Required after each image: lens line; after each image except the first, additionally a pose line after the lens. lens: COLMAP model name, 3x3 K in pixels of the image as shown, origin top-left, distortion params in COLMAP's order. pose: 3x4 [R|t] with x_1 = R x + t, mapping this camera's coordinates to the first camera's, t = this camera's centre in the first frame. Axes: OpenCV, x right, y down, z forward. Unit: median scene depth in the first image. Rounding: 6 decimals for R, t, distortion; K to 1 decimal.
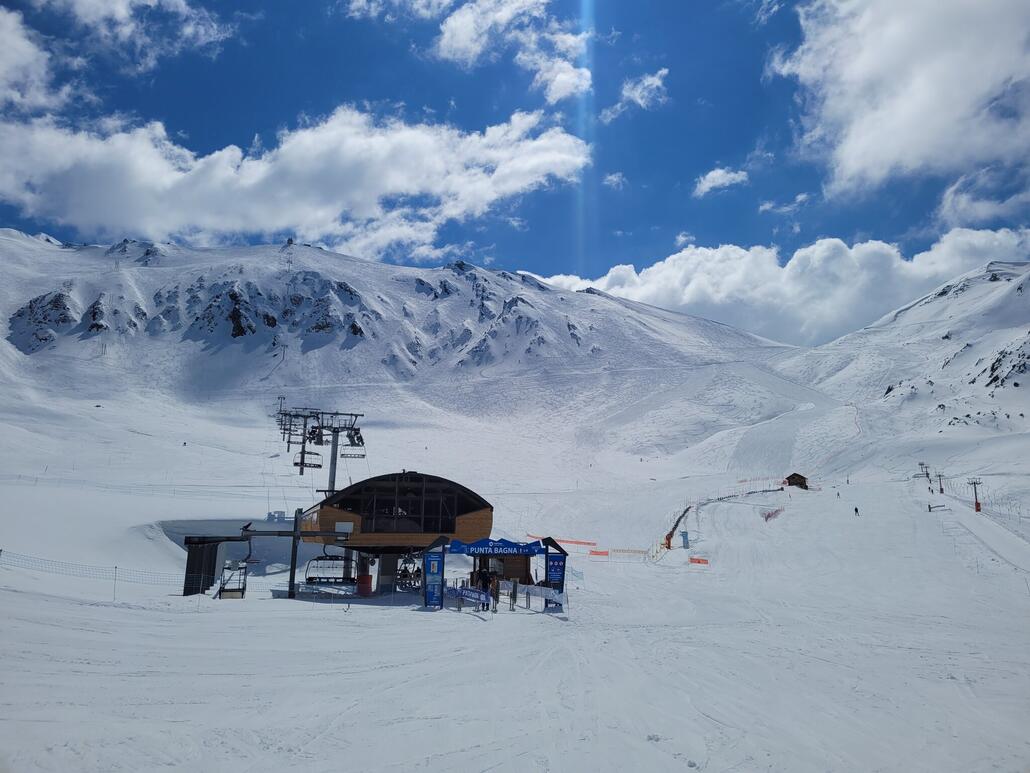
lens RADIAL K [[757.8, 0, 509.7], [0, 757.8, 387.1], [0, 0, 1]] dist [0.050263, -0.038276]
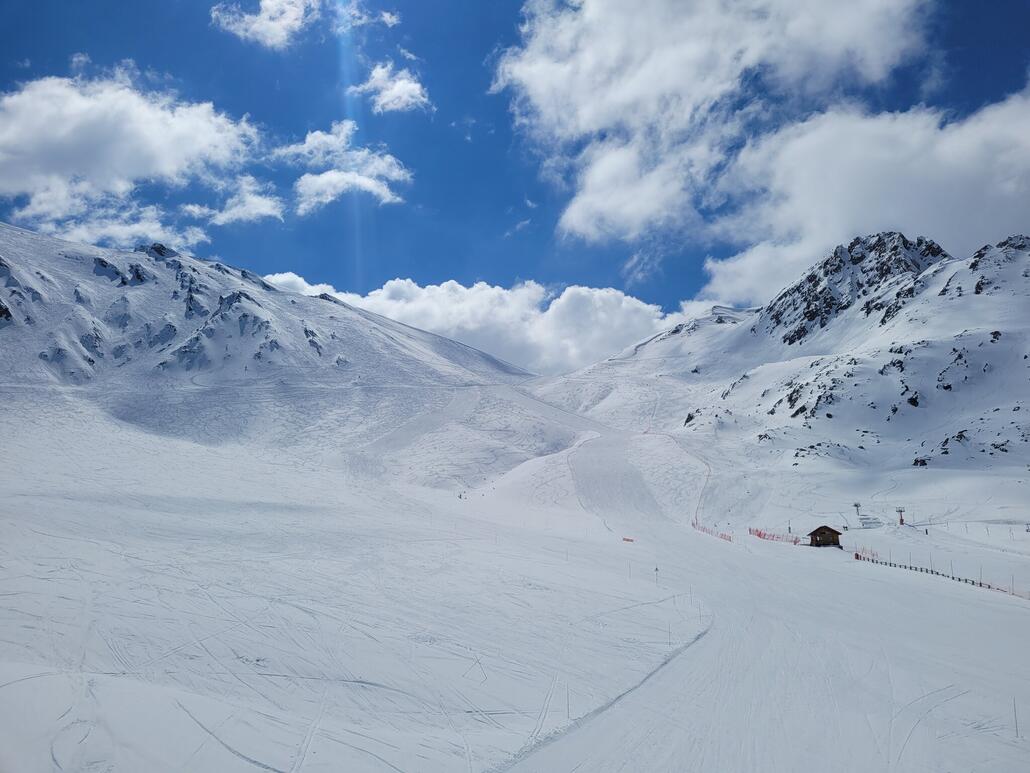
lens RADIAL K [[757.8, 0, 523.4], [0, 757.8, 383.9], [0, 0, 1]] dist [0.050263, -0.038276]
pose [[0.915907, 0.056862, 0.397342, -0.034868], [-0.039944, 0.997913, -0.050734, 0.010564], [-0.399397, 0.030597, 0.916267, 0.144508]]
